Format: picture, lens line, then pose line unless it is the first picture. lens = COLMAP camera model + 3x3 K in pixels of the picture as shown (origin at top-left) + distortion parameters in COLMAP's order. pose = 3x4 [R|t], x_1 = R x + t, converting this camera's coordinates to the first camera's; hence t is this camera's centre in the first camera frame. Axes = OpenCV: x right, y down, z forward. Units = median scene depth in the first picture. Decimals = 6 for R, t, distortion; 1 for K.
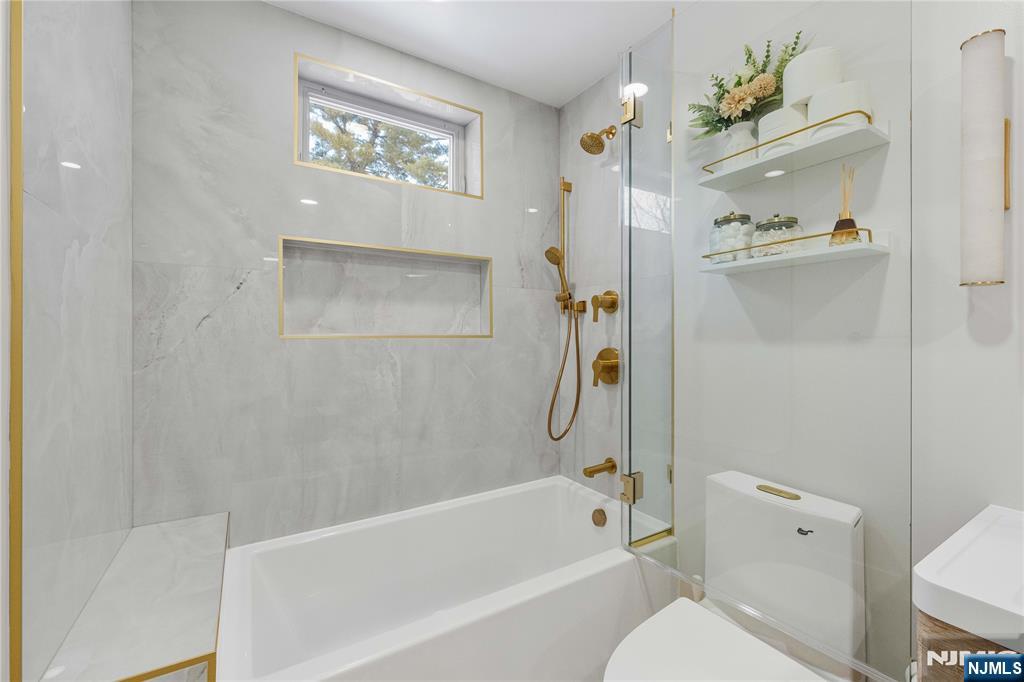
lens RADIAL K [[421.6, 0, 507.8], [0, 421.6, 335.0], [0, 0, 1]] dist [-0.003445, -0.000058]
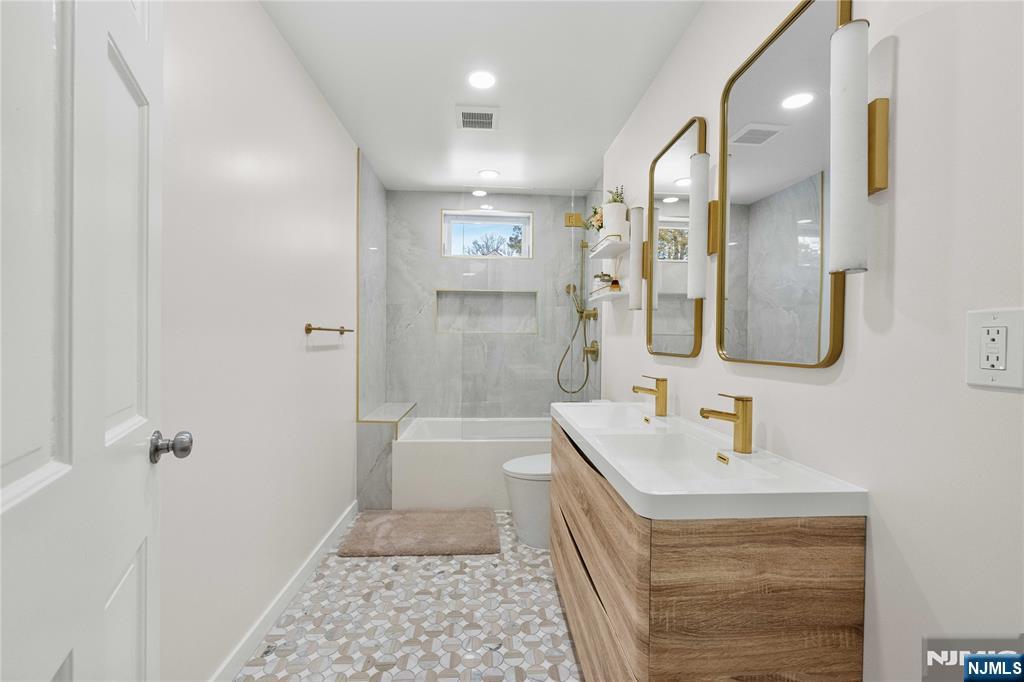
lens RADIAL K [[402.9, 0, 513.2], [0, 402.9, 341.2], [0, 0, 1]] dist [-0.003468, -0.000457]
pose [[0.893515, 0.013218, -0.448839, 0.819517], [-0.008814, 0.999890, 0.011900, 0.021659], [0.448947, -0.006677, 0.893534, -0.777377]]
